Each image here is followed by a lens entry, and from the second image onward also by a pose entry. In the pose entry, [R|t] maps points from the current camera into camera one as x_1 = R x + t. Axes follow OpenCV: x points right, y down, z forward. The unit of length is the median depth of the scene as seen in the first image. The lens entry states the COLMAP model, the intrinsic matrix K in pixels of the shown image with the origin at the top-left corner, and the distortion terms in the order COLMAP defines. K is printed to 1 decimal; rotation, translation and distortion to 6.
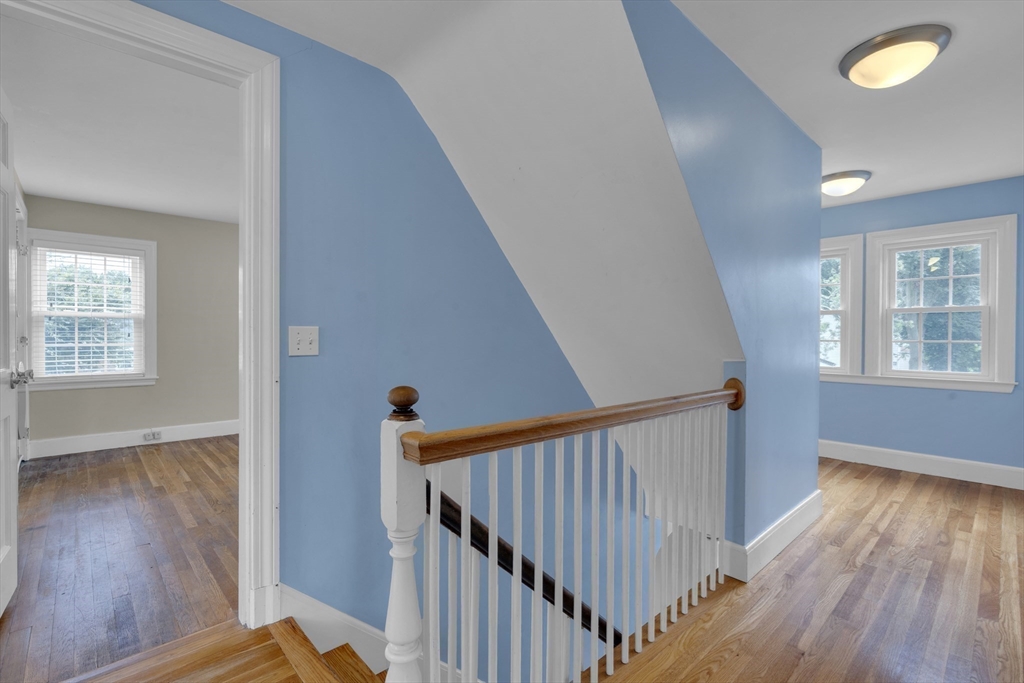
lens RADIAL K [[468.8, 0, 511.5], [0, 468.8, 339.1], [0, 0, 1]] dist [-0.009480, 0.001177]
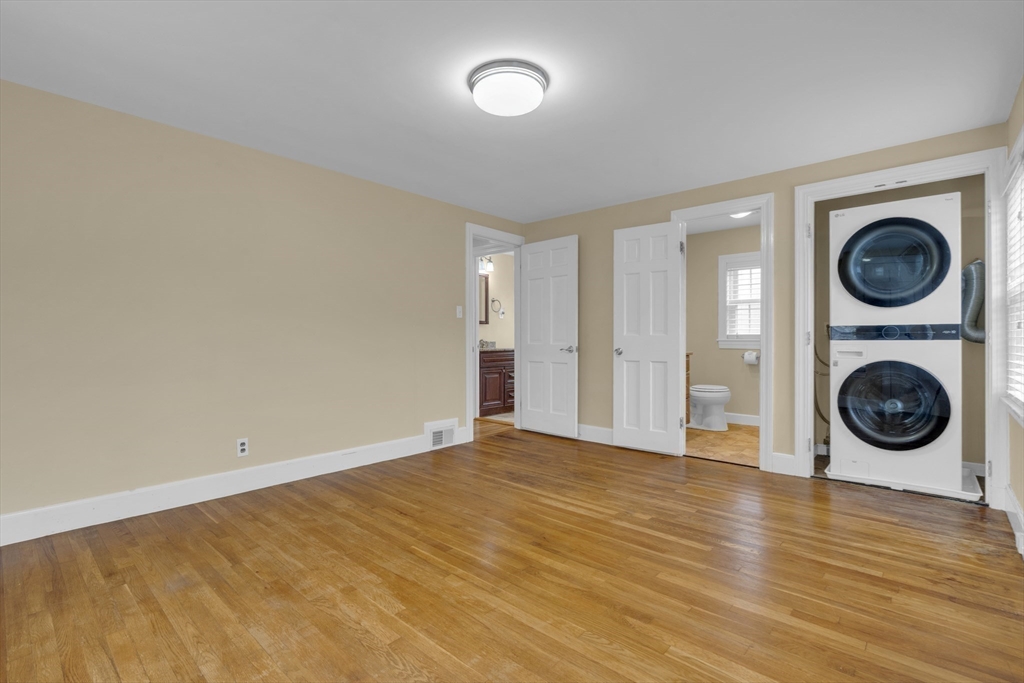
lens RADIAL K [[485.6, 0, 514.3], [0, 485.6, 339.5], [0, 0, 1]] dist [-0.006361, 0.001662]
pose [[-0.994650, -0.003386, -0.103251, -0.235694], [-0.004416, 0.999943, 0.009748, 0.001480], [0.103212, 0.010152, -0.994608, 1.597351]]
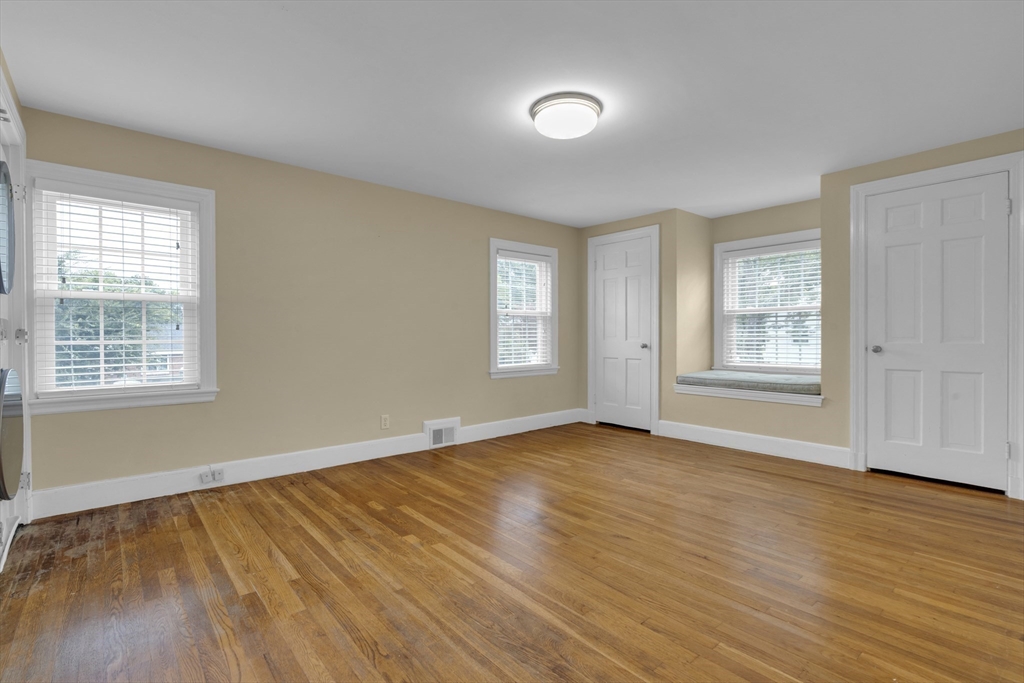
lens RADIAL K [[468.8, 0, 511.5], [0, 468.8, 339.1], [0, 0, 1]] dist [-0.009480, 0.001177]
pose [[0.999518, -0.006864, -0.030269, -0.344948], [0.006828, 0.999976, -0.001305, 0.013256], [0.030278, 0.001098, 0.999541, 0.369007]]
